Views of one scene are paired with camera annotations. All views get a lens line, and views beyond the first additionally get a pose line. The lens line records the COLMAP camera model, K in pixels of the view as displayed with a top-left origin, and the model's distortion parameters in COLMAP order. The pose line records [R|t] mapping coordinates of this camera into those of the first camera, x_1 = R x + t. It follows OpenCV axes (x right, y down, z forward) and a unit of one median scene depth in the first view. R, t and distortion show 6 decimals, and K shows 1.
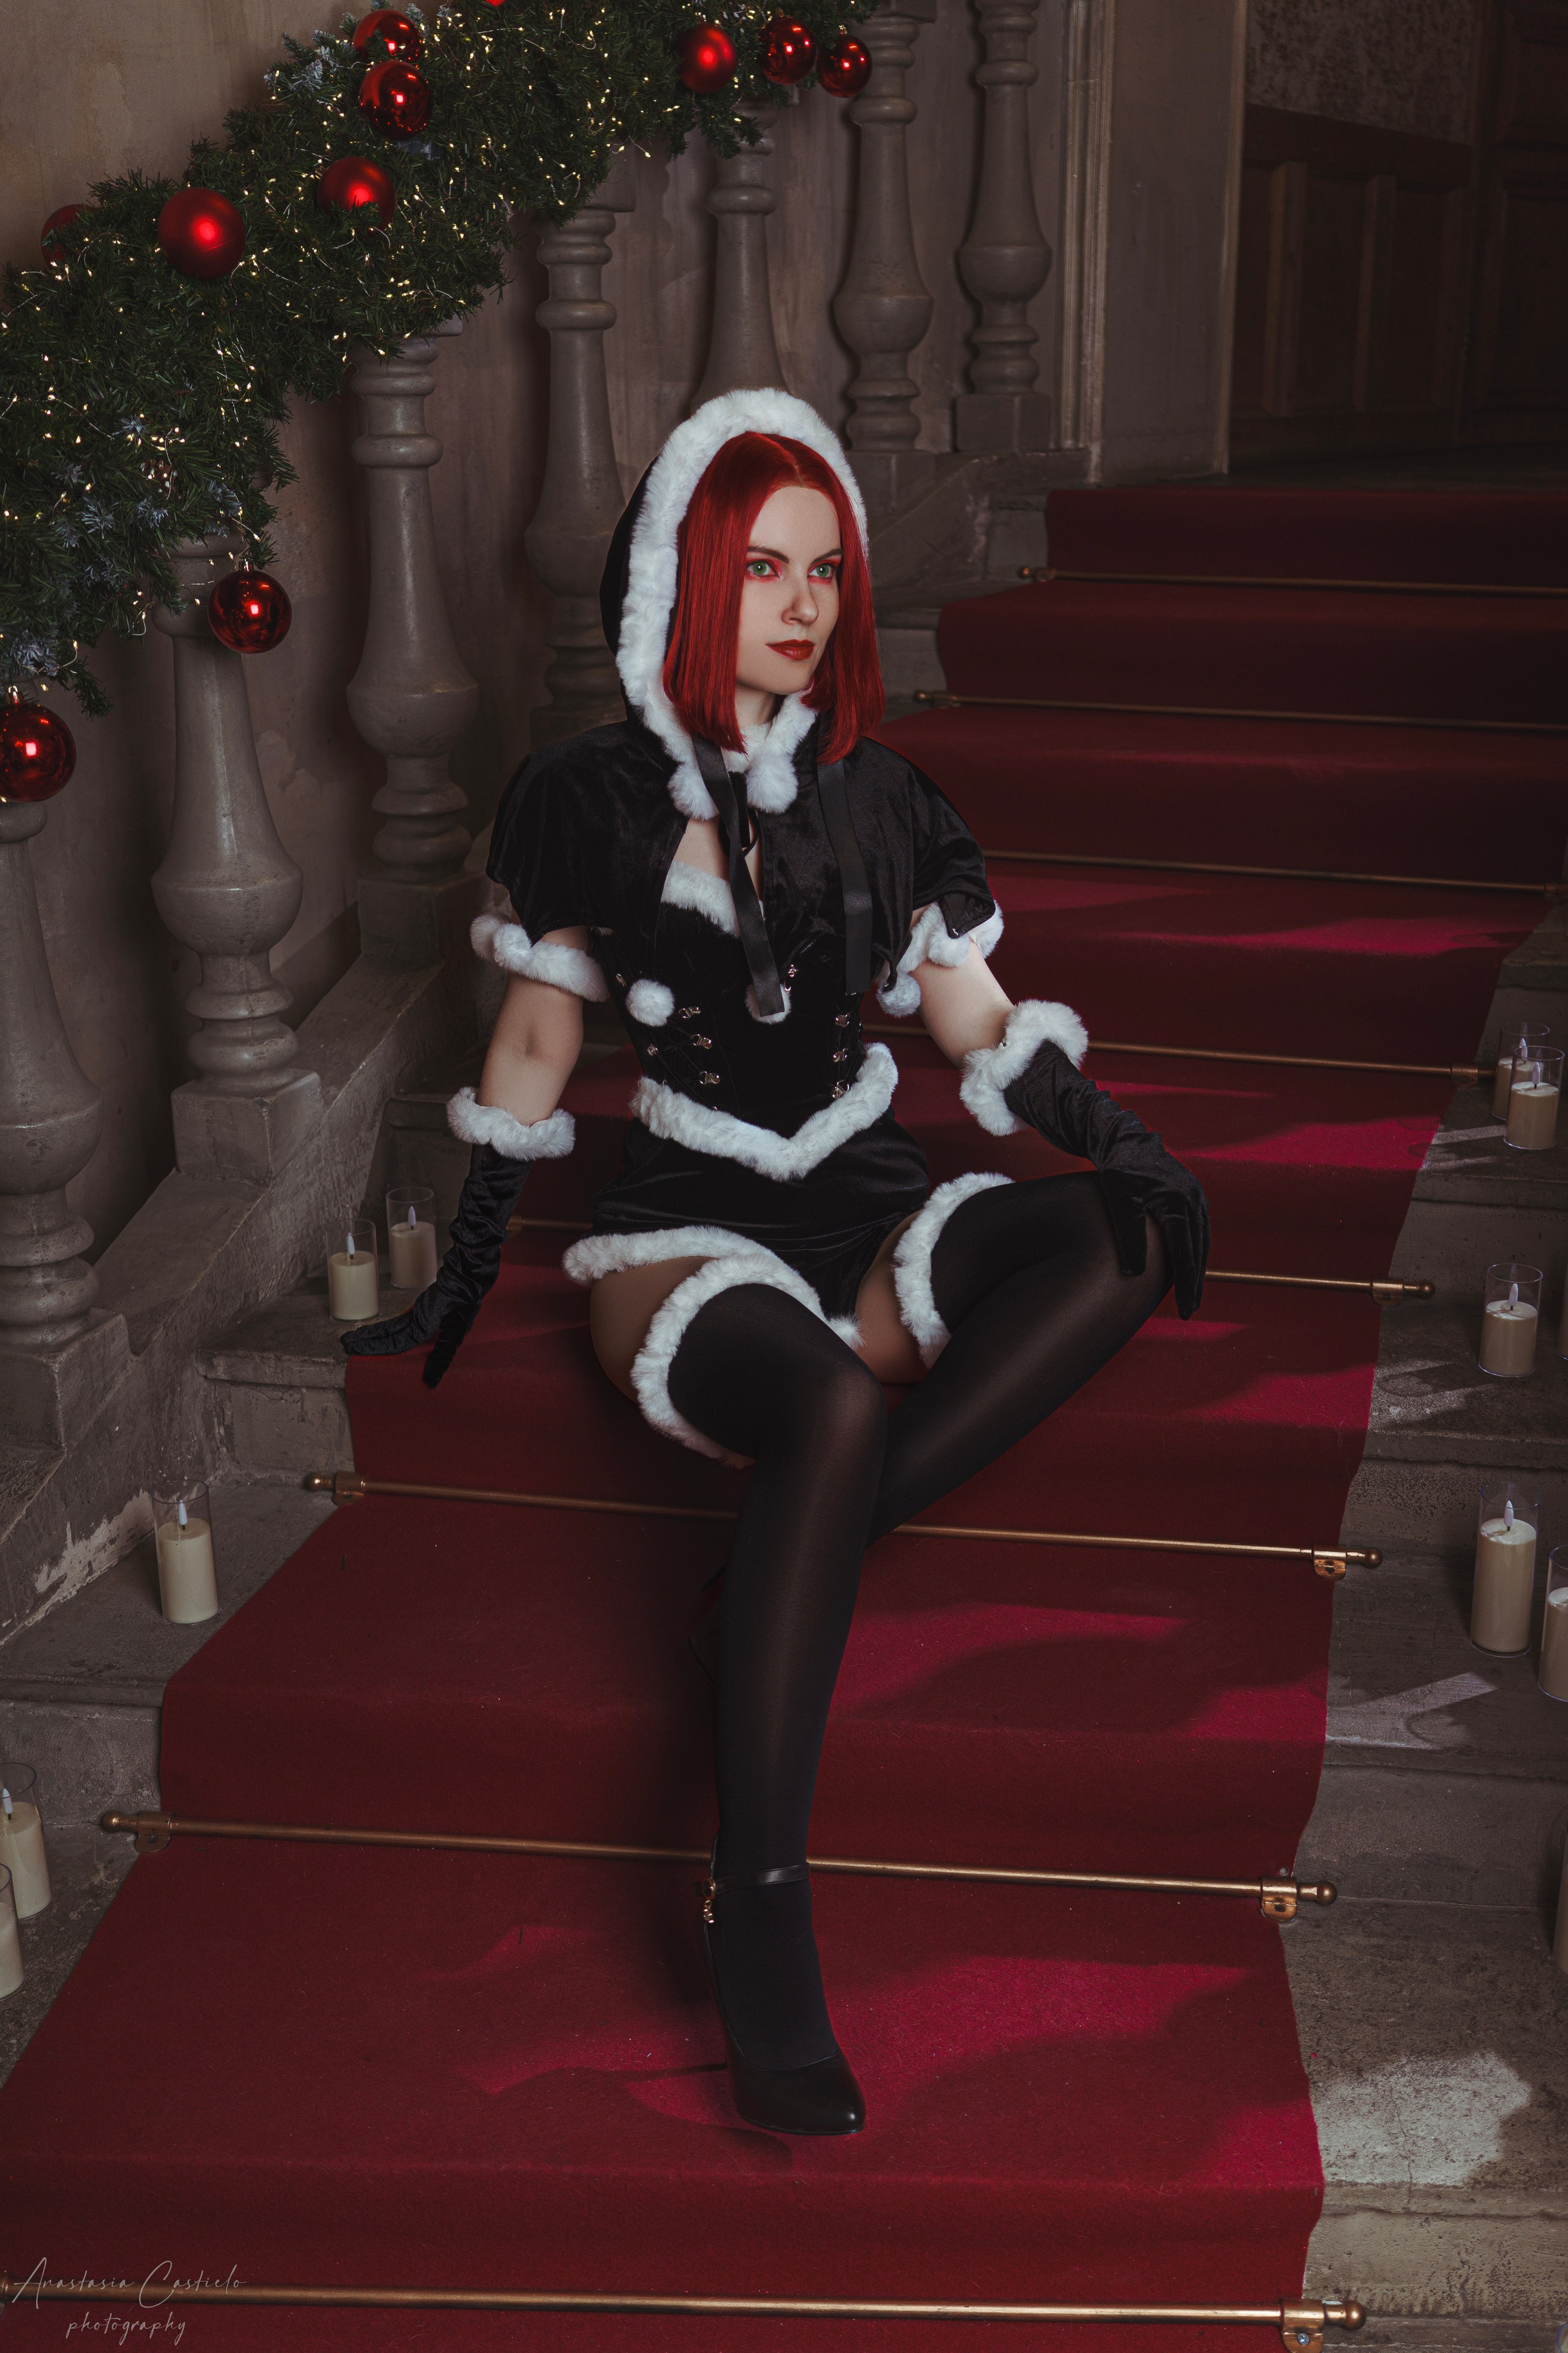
lens RADIAL K [[2280.2, 0, 784.0], [0, 2280.2, 1176.5], [0, 0, 1]] dist [0.006061, 0.000188]
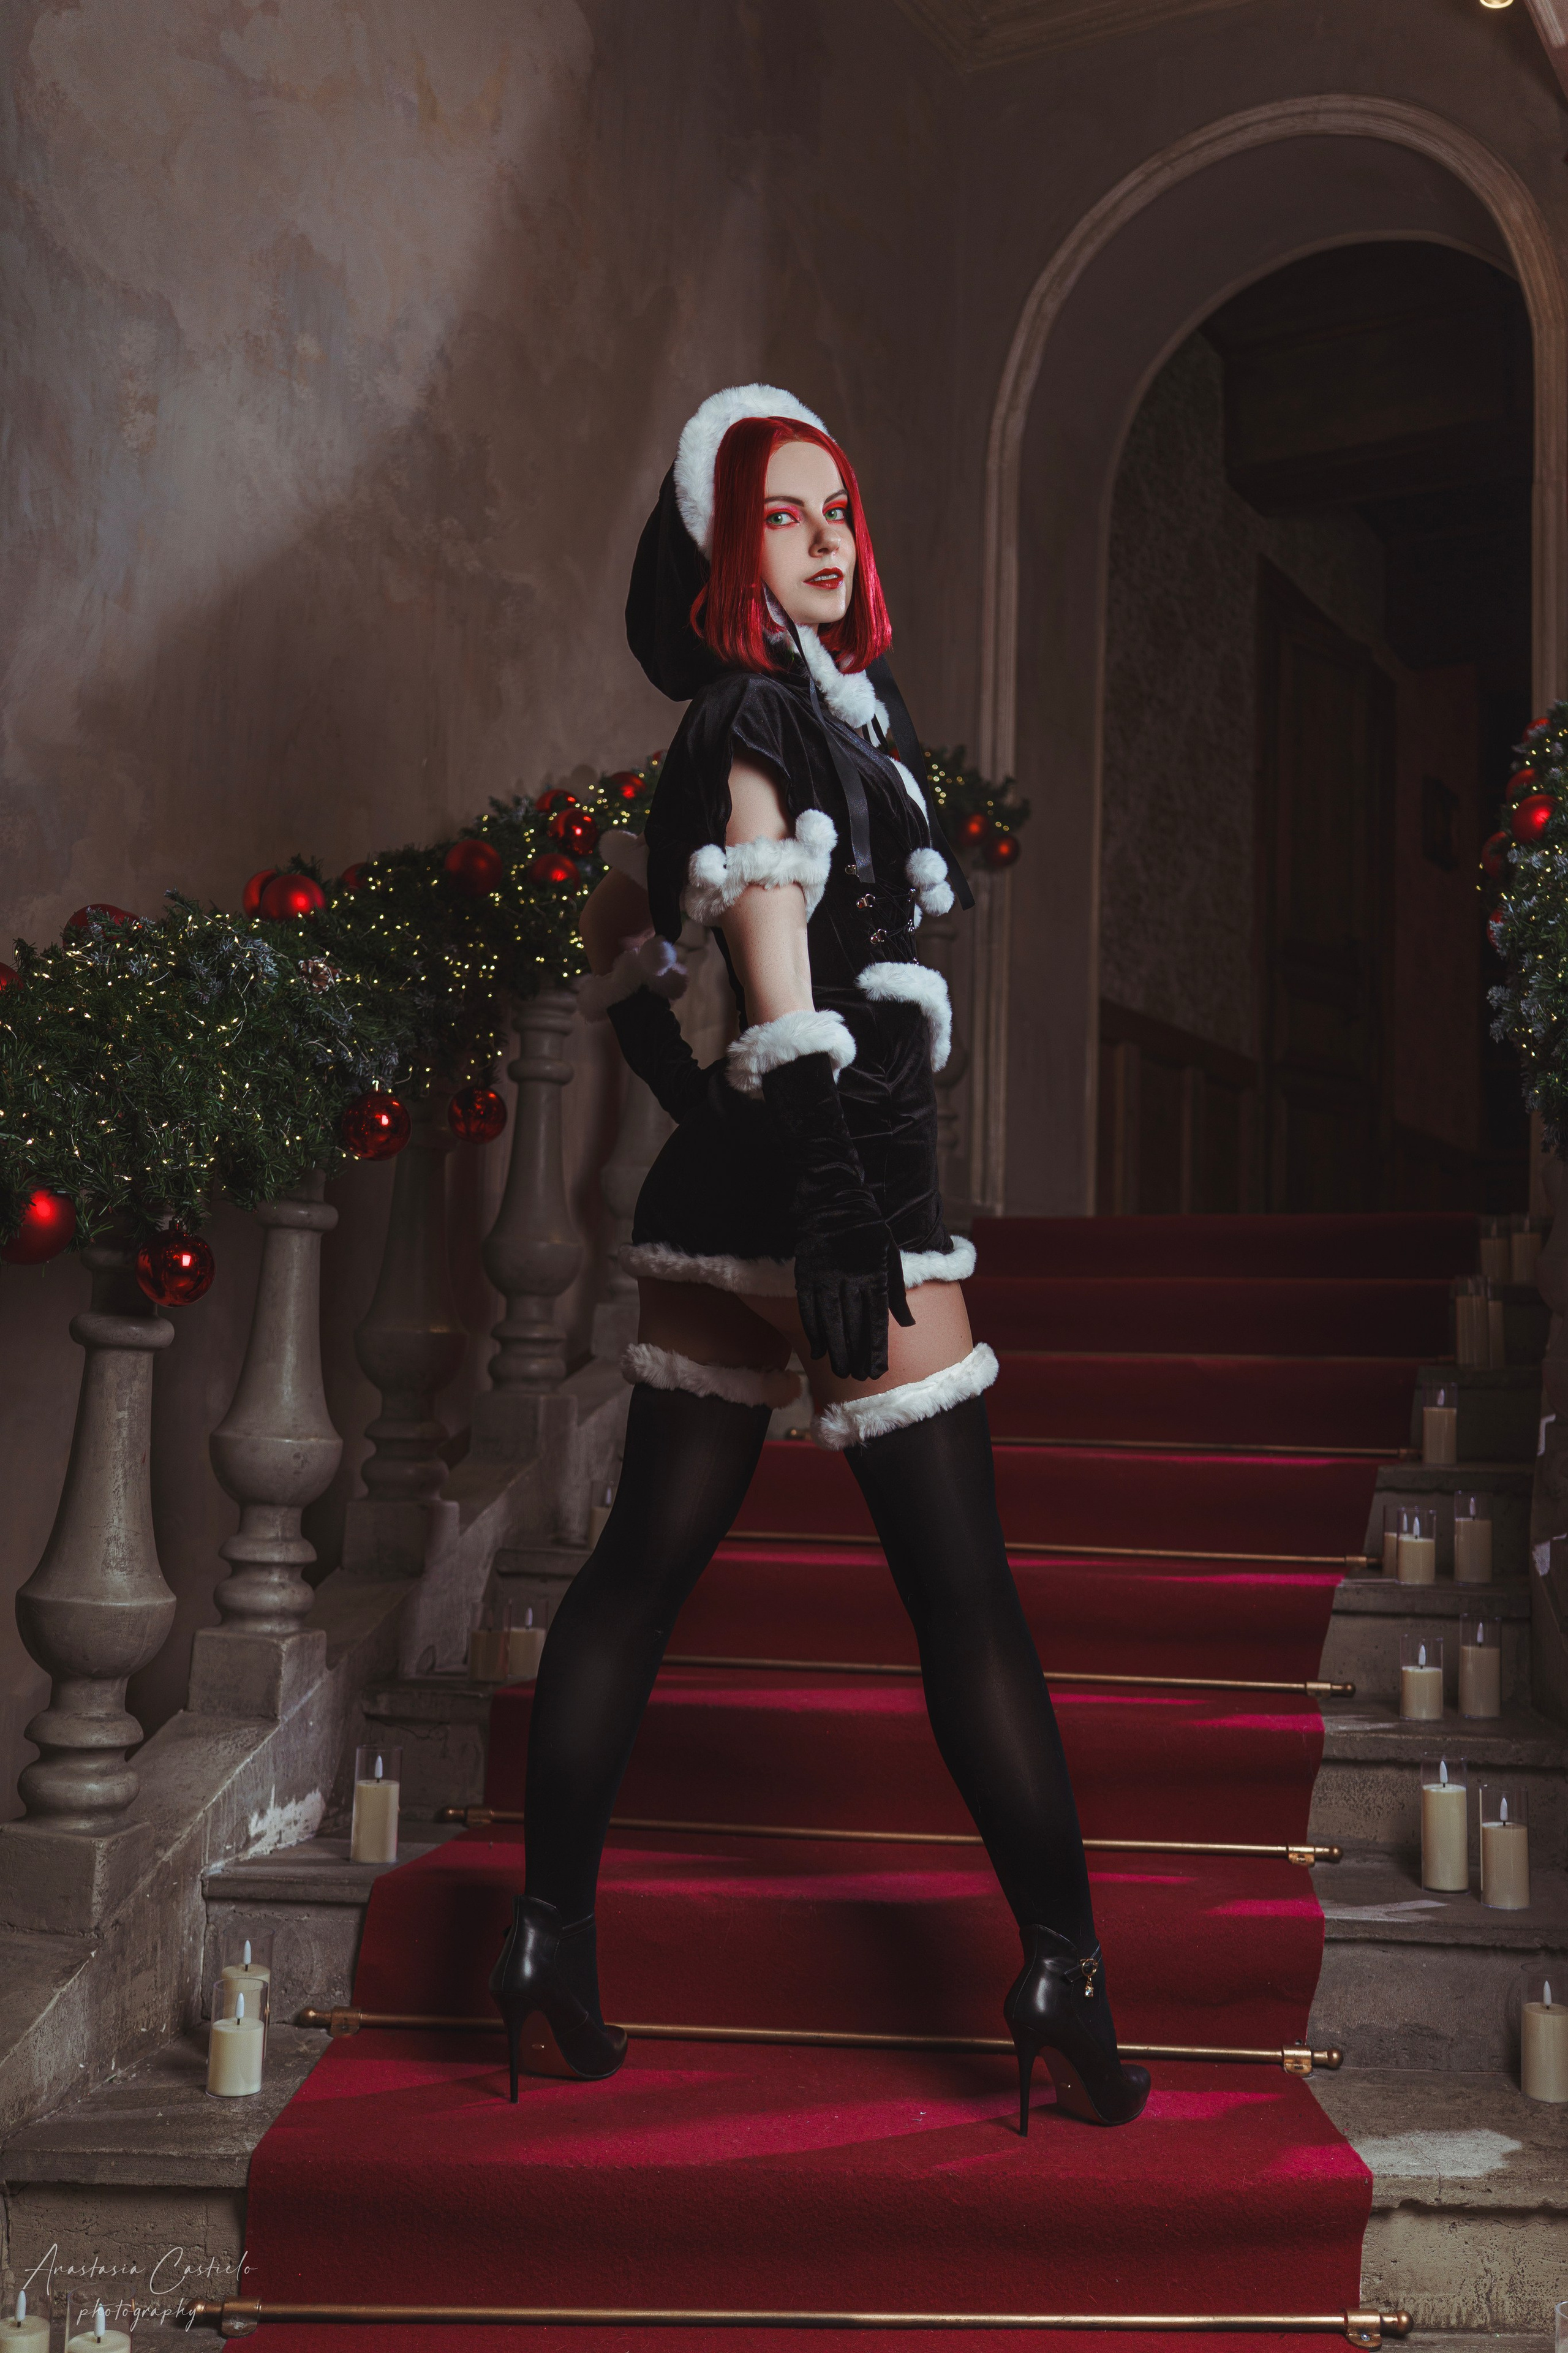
lens RADIAL K [[2280.2, 0, 784.0], [0, 2280.2, 1176.5], [0, 0, 1]] dist [0.006061, 0.000188]
pose [[0.994945, 0.053403, 0.085041, -0.183619], [-0.012855, 0.907634, -0.419565, 0.399594], [-0.099592, 0.416351, 0.903733, -0.269980]]
